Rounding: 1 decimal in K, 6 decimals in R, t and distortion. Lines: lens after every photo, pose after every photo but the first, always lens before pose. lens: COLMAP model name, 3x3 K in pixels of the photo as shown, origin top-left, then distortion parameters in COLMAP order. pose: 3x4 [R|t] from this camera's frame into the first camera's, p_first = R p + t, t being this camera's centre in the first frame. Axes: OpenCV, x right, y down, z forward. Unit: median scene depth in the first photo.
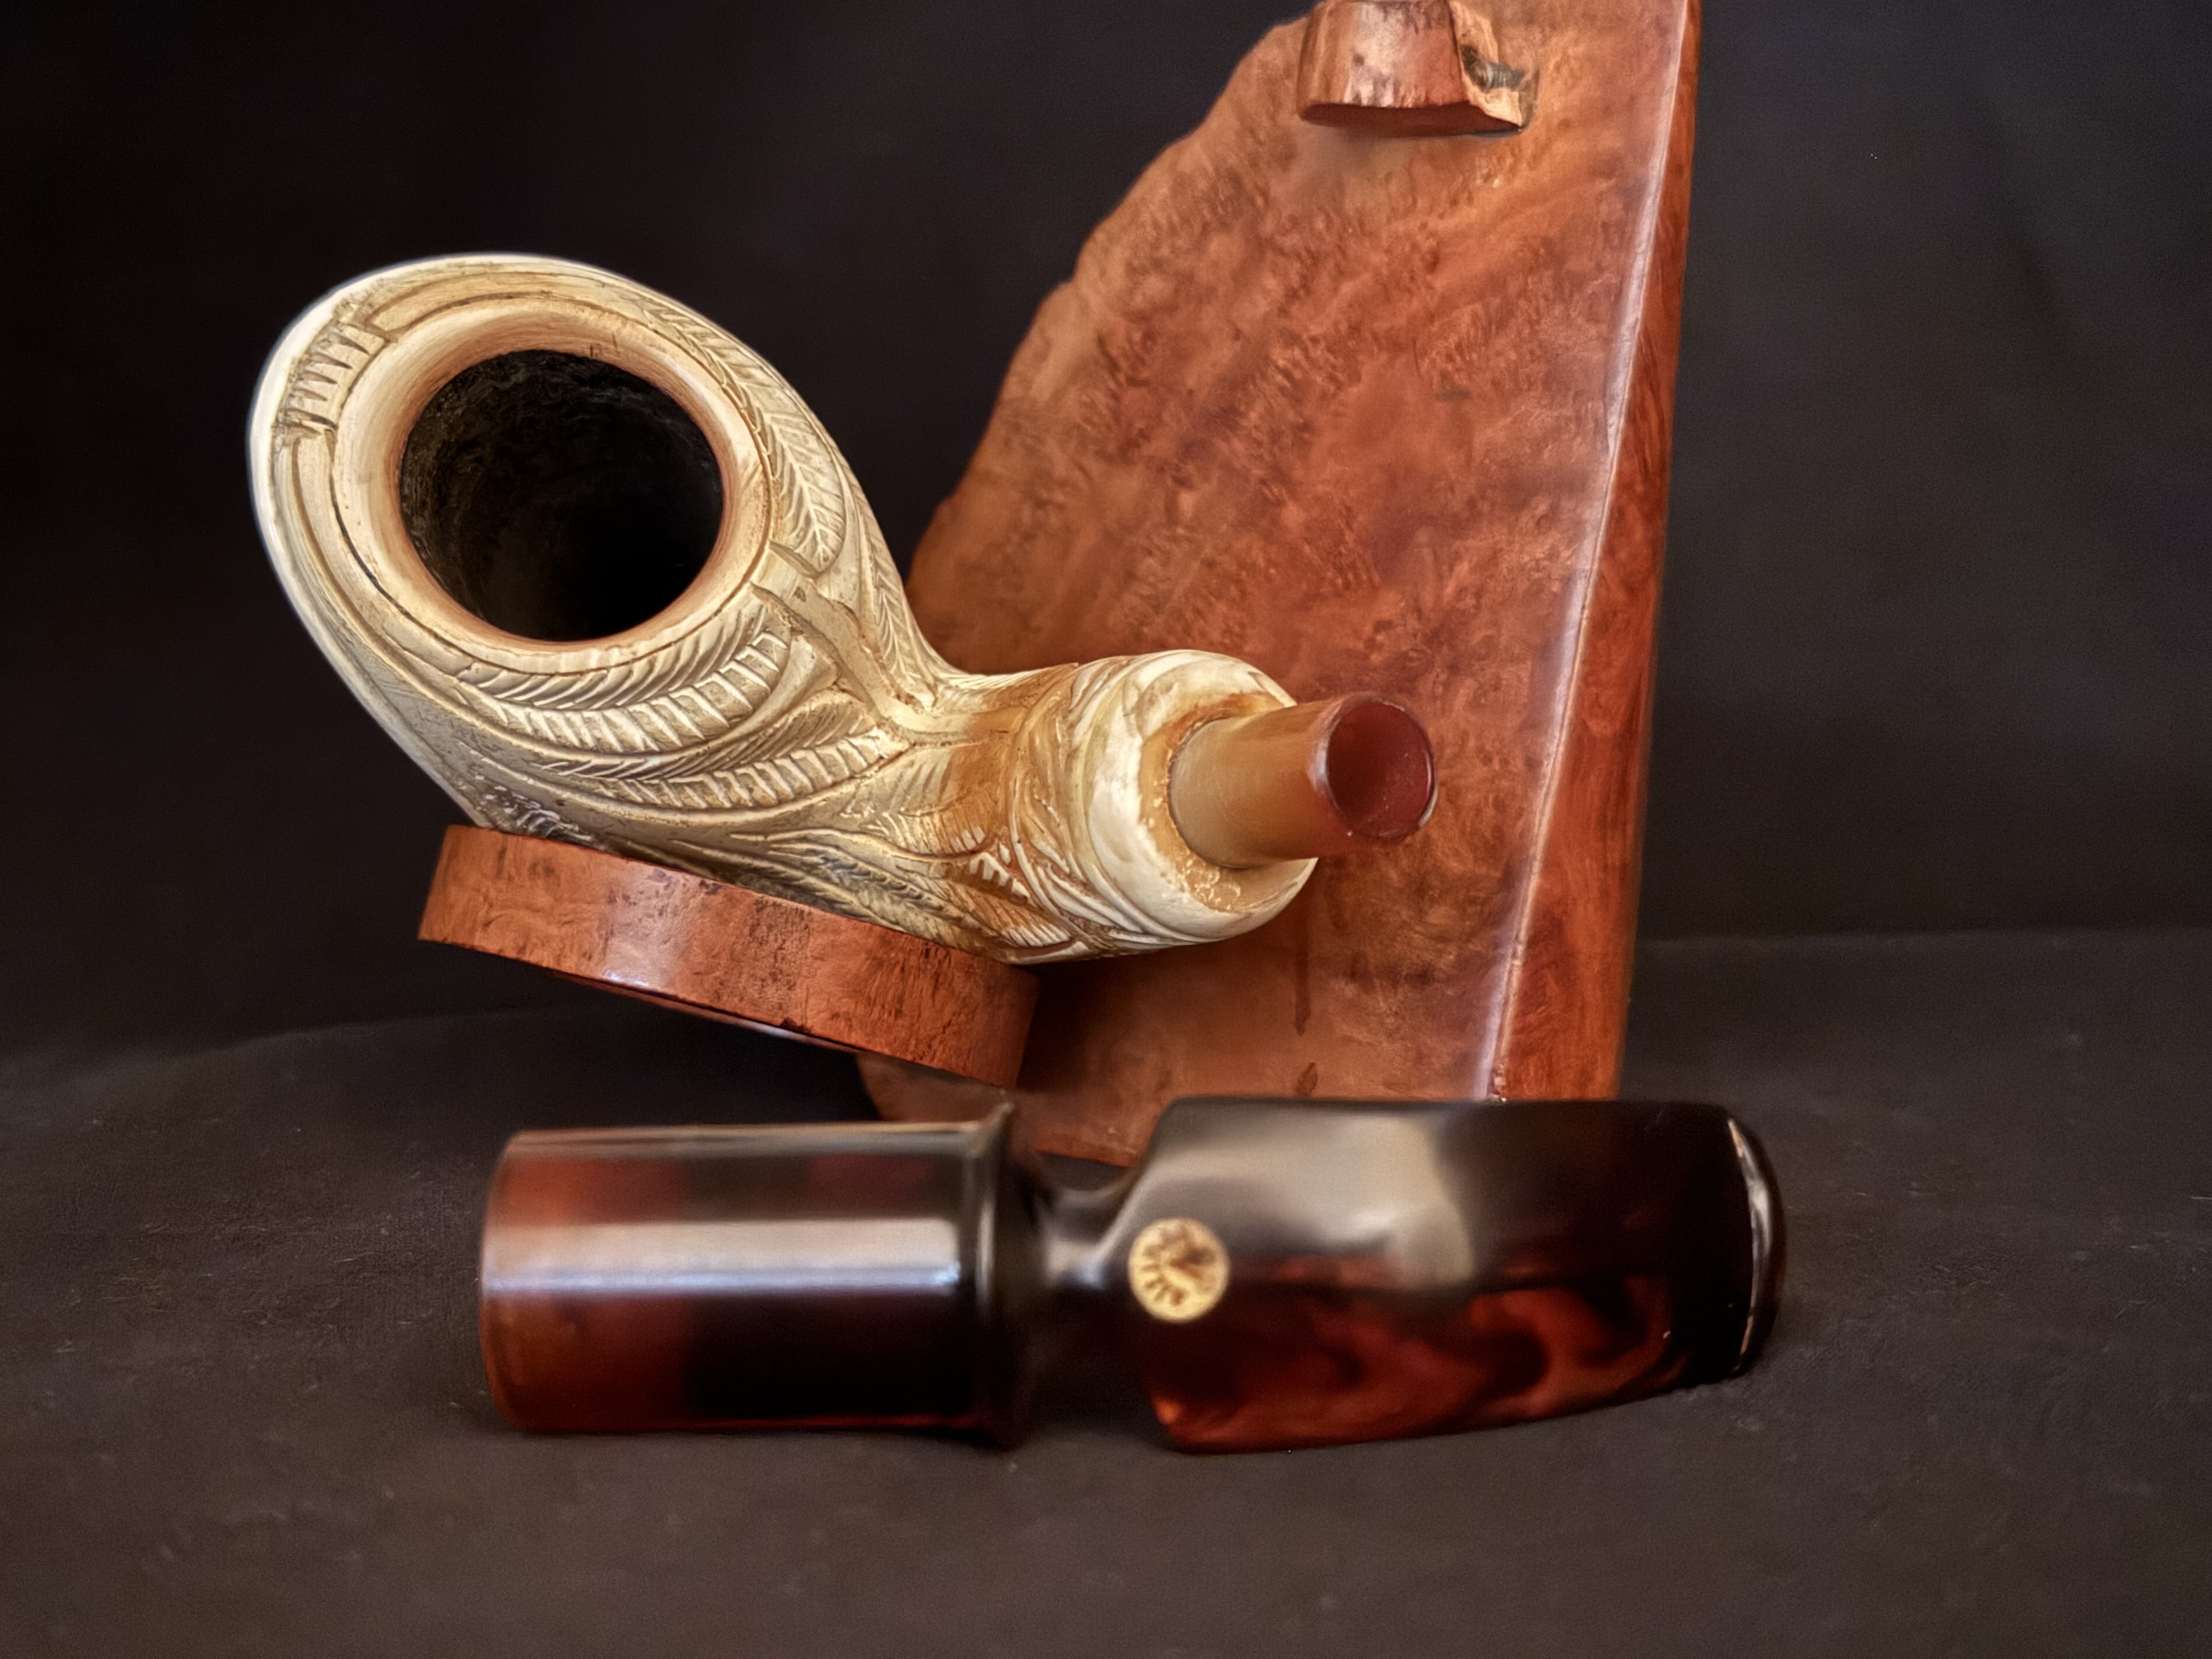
lens RADIAL K [[3498.8, 0, 1099.2], [0, 3498.8, 804.6], [0, 0, 1]] dist [0.135654, 0.000000]
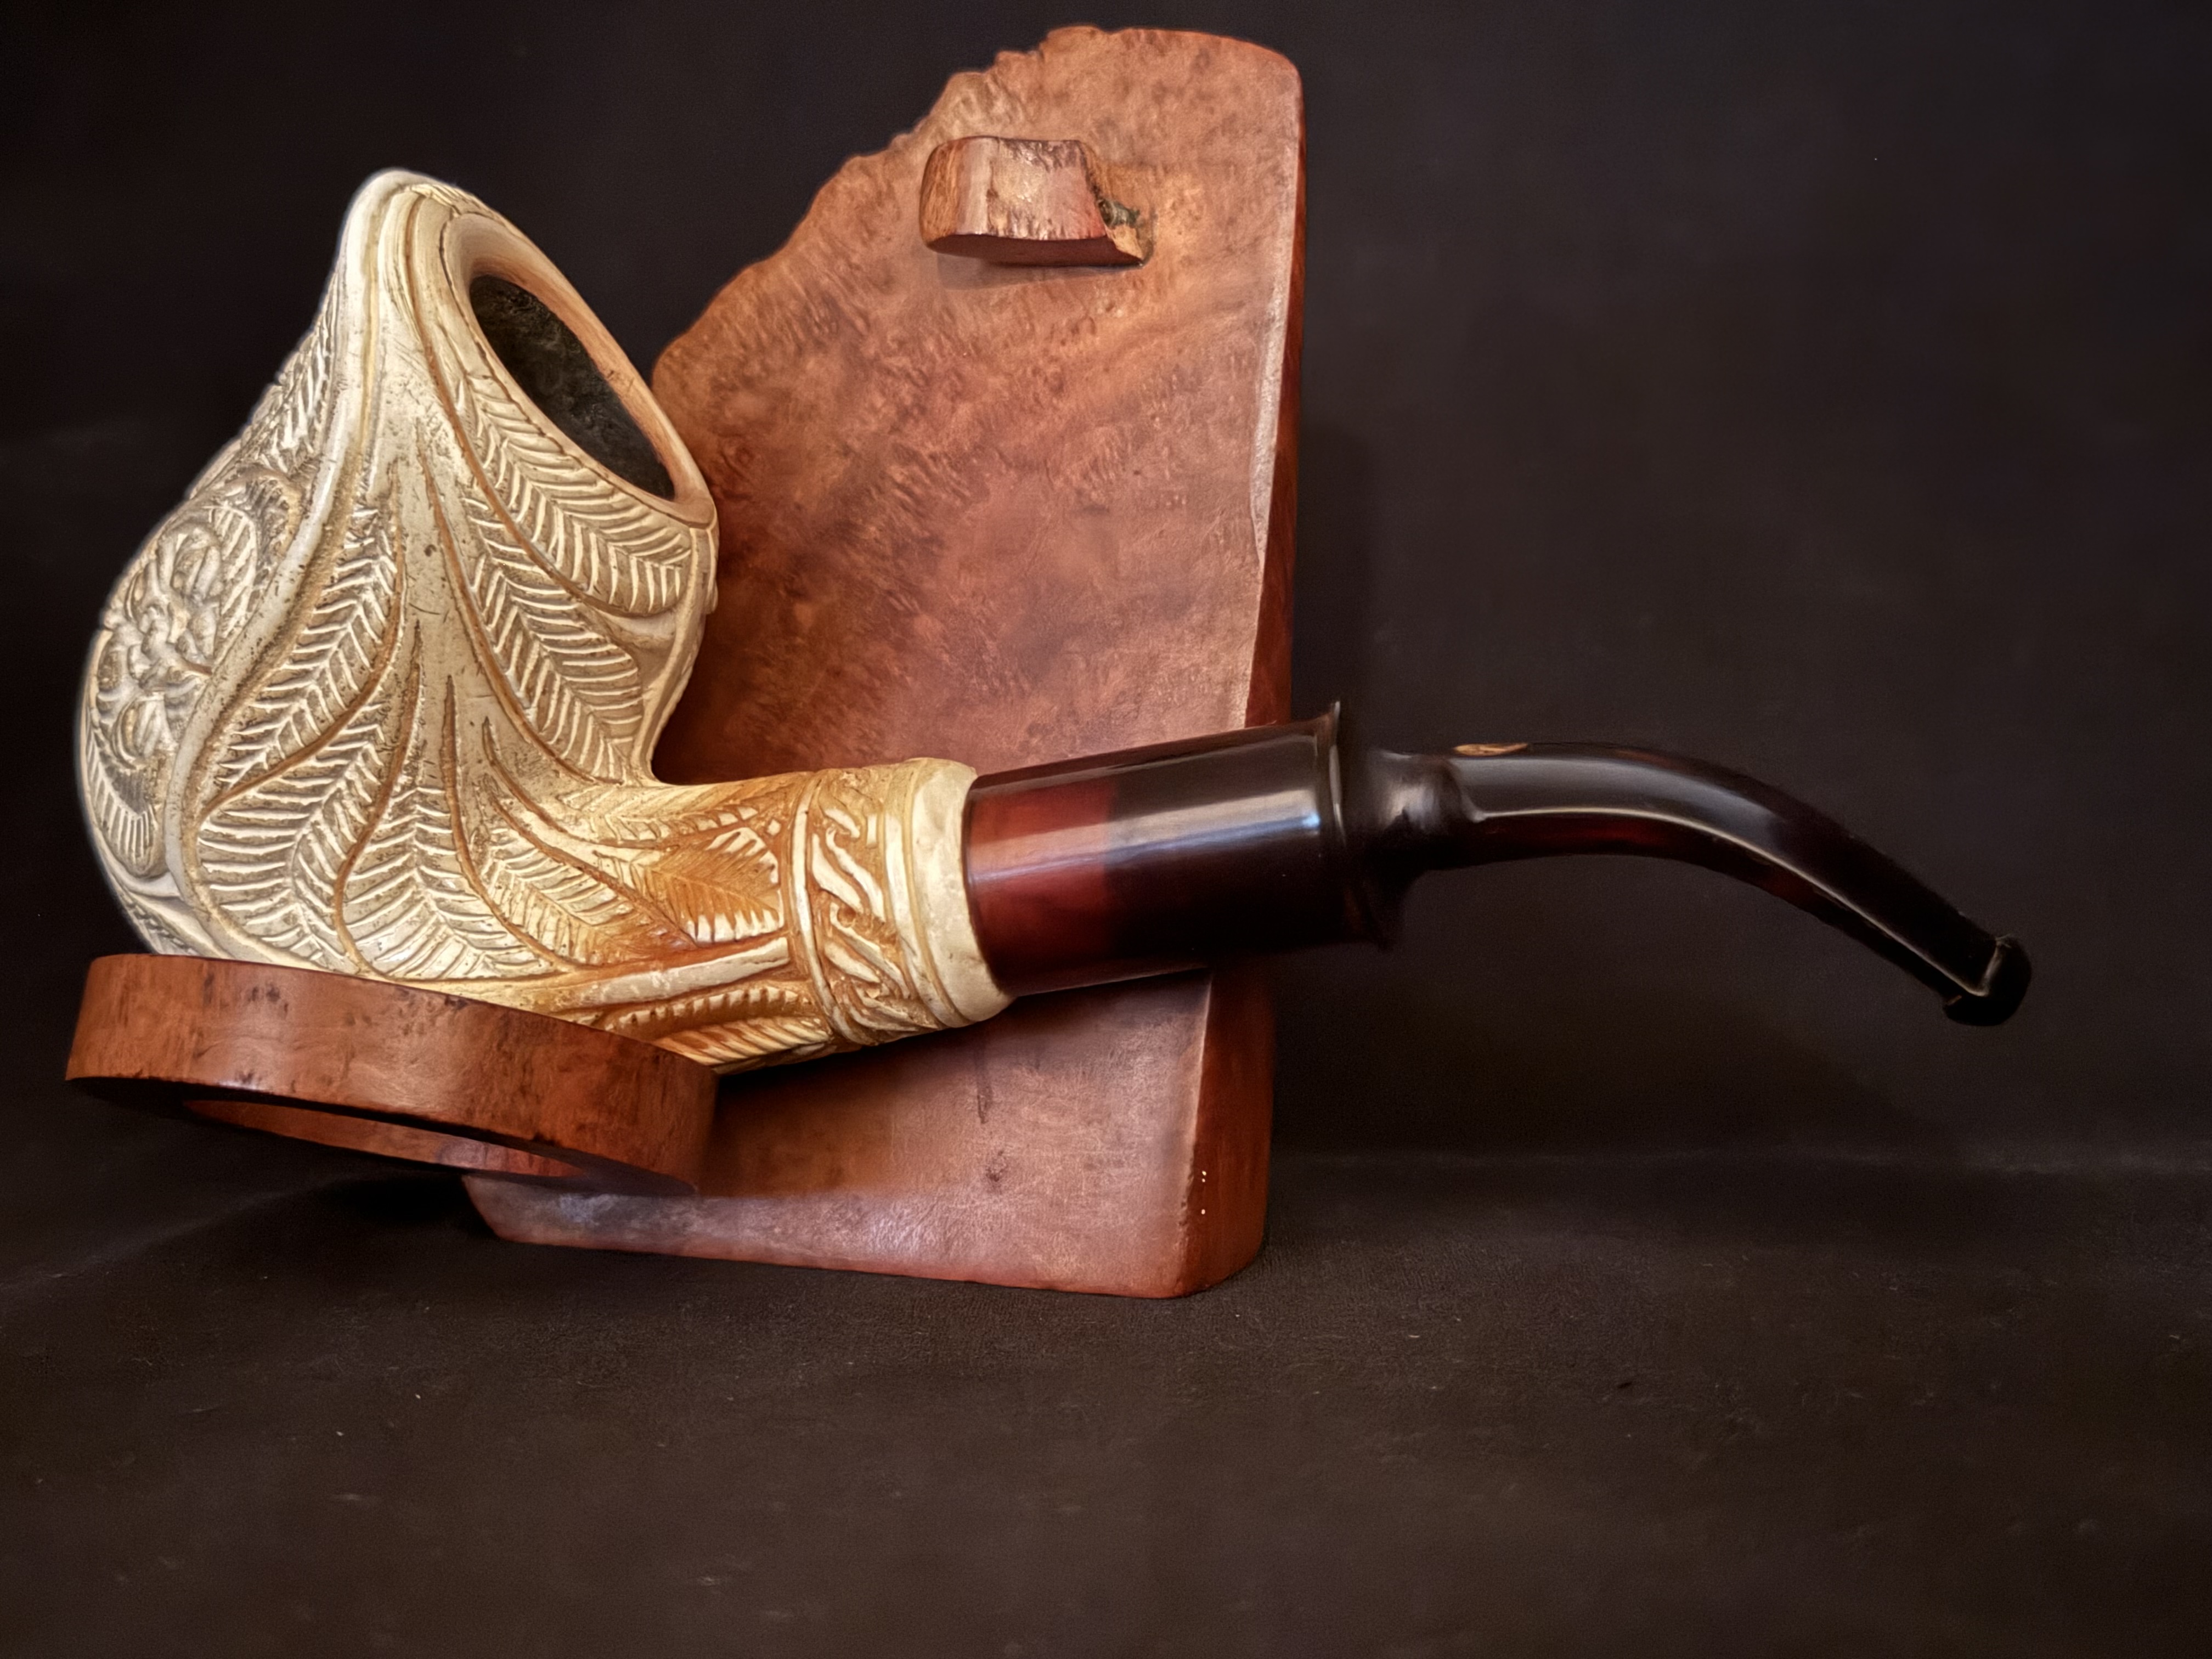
lens RADIAL K [[3498.8, 0, 1160.2], [0, 3498.8, 836.3], [0, 0, 1]] dist [0.135654, 0.000000]
pose [[0.940968, -0.026950, 0.337422, -0.236026], [0.035195, 0.999212, -0.018338, 0.001430], [-0.336662, 0.029131, 0.941175, 0.000789]]
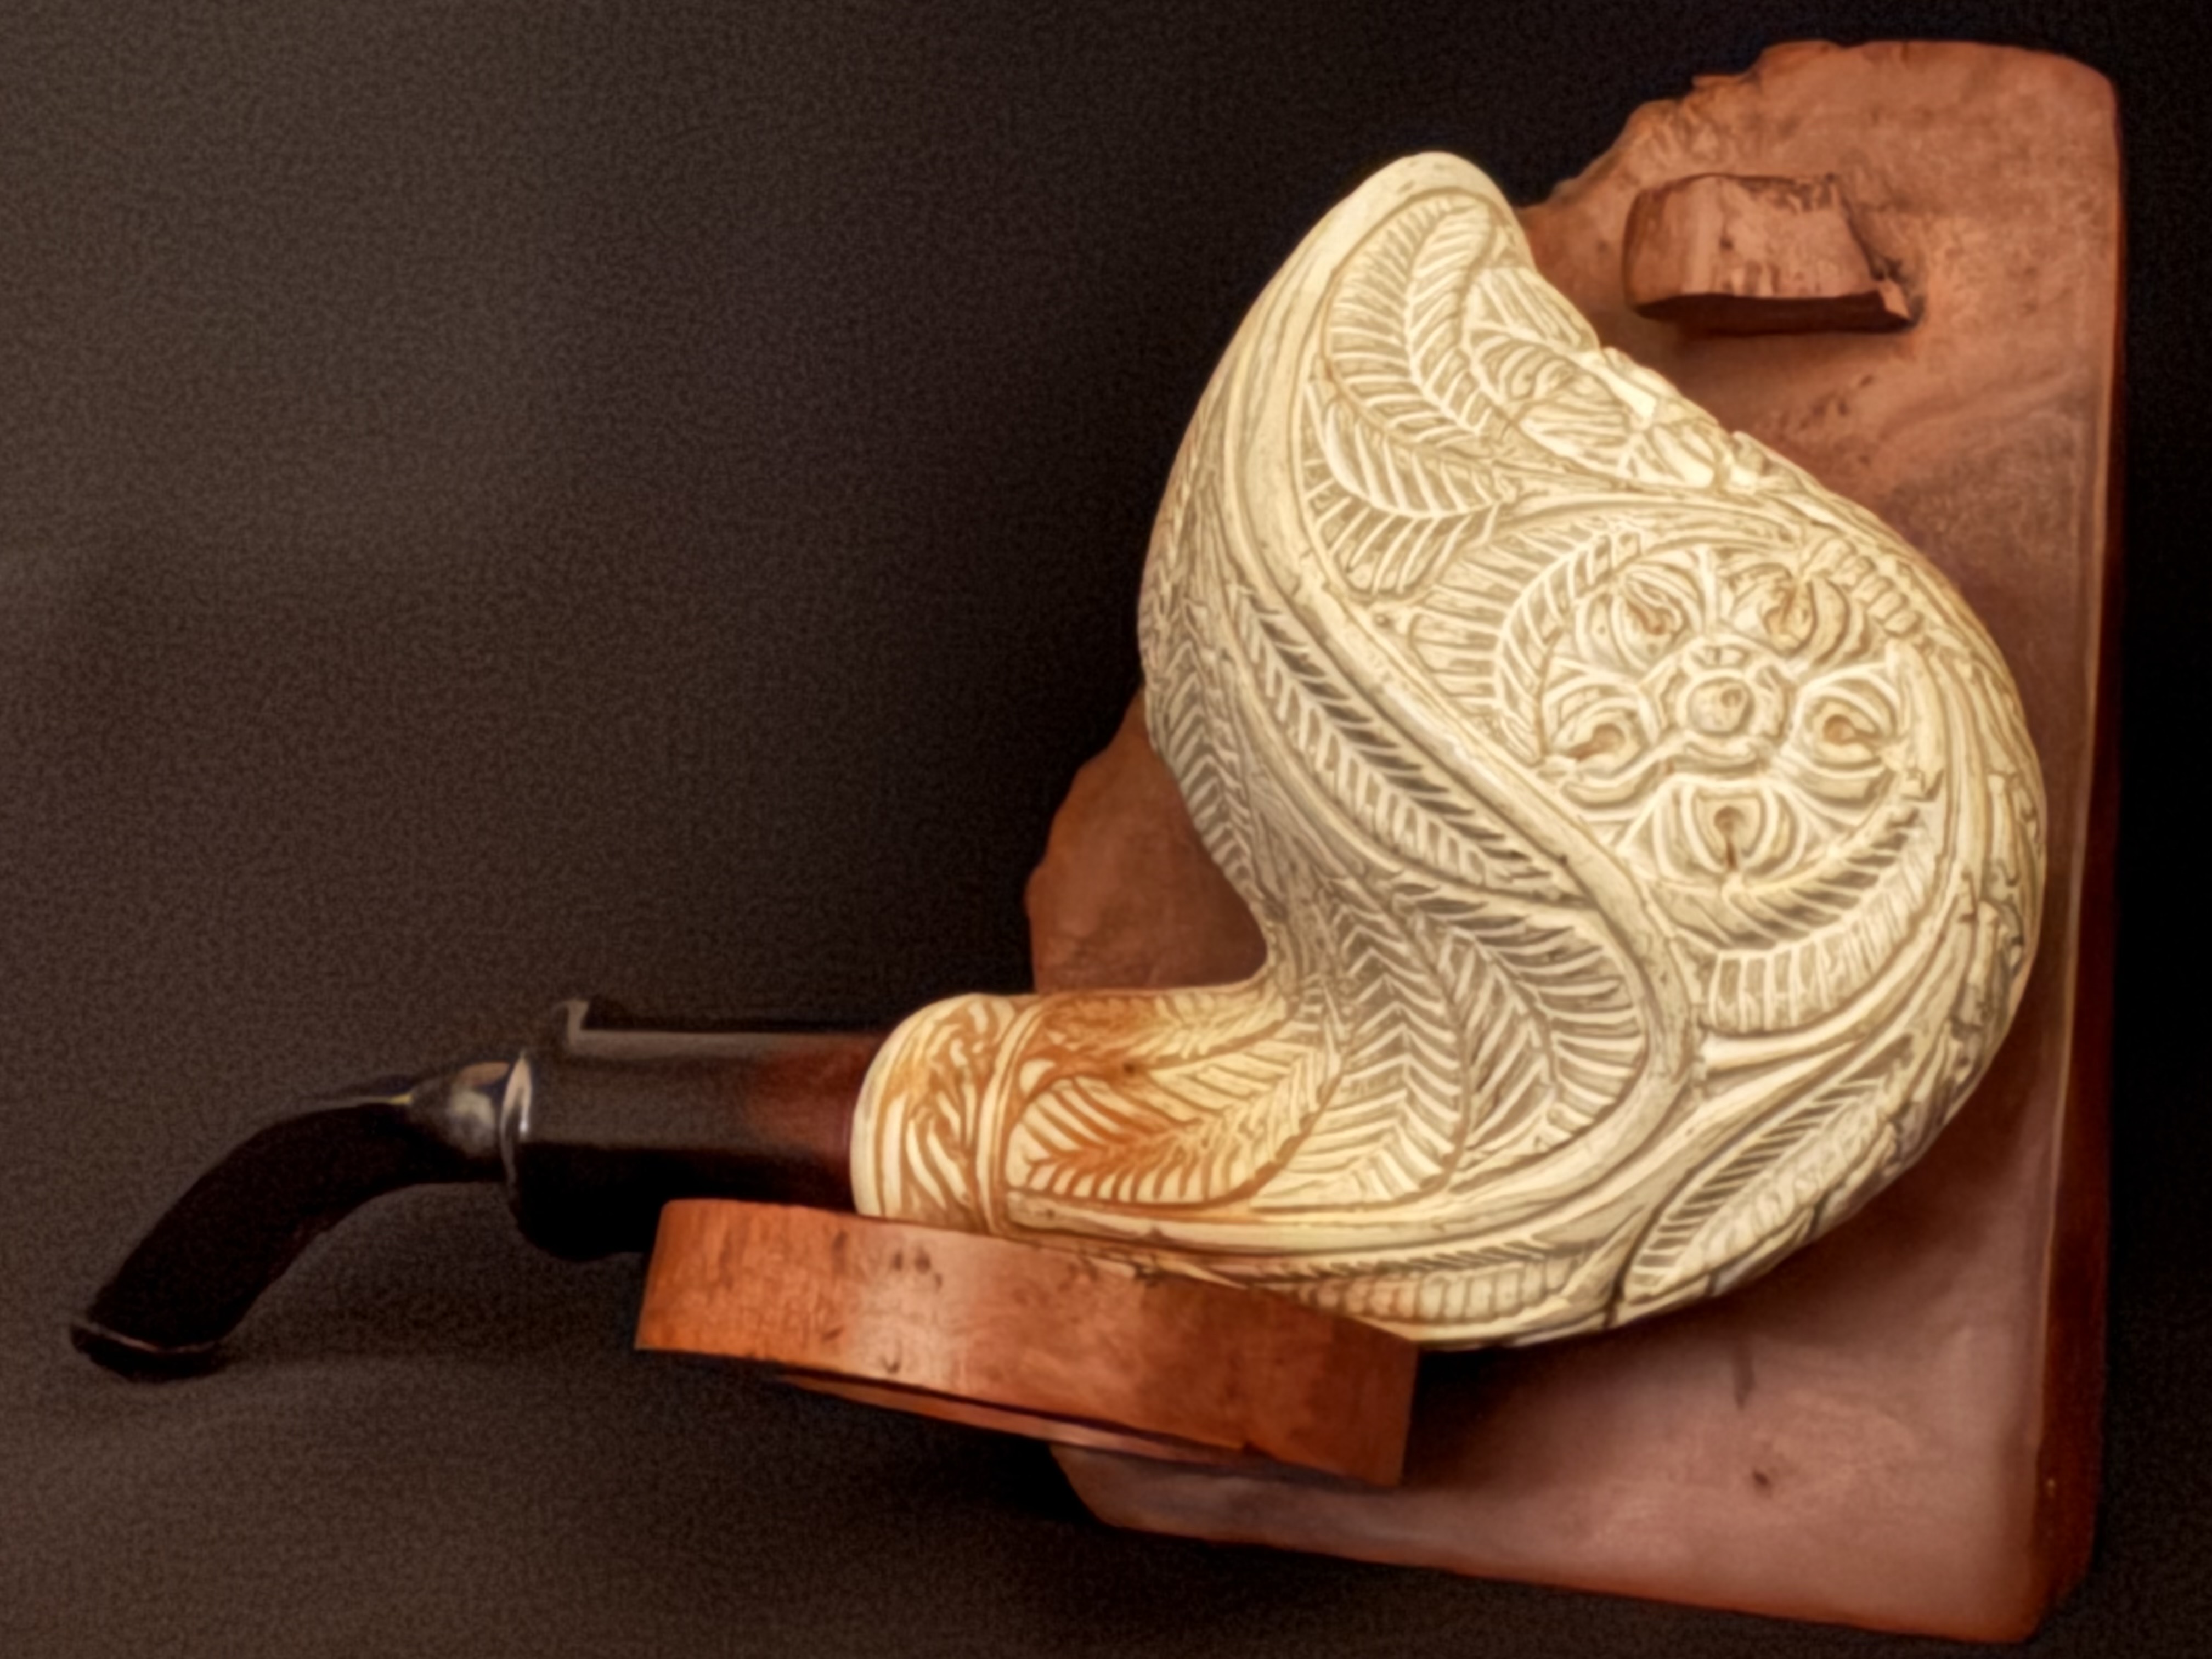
lens RADIAL K [[3366.4, 0, 912.0], [0, 3366.4, 844.1], [0, 0, 1]] dist [-0.006463, 0.000000]
pose [[0.973652, -0.021492, 0.227023, -0.301308], [0.032405, 0.998486, -0.044455, -0.037015], [-0.225724, 0.050640, 0.972874, 0.261079]]
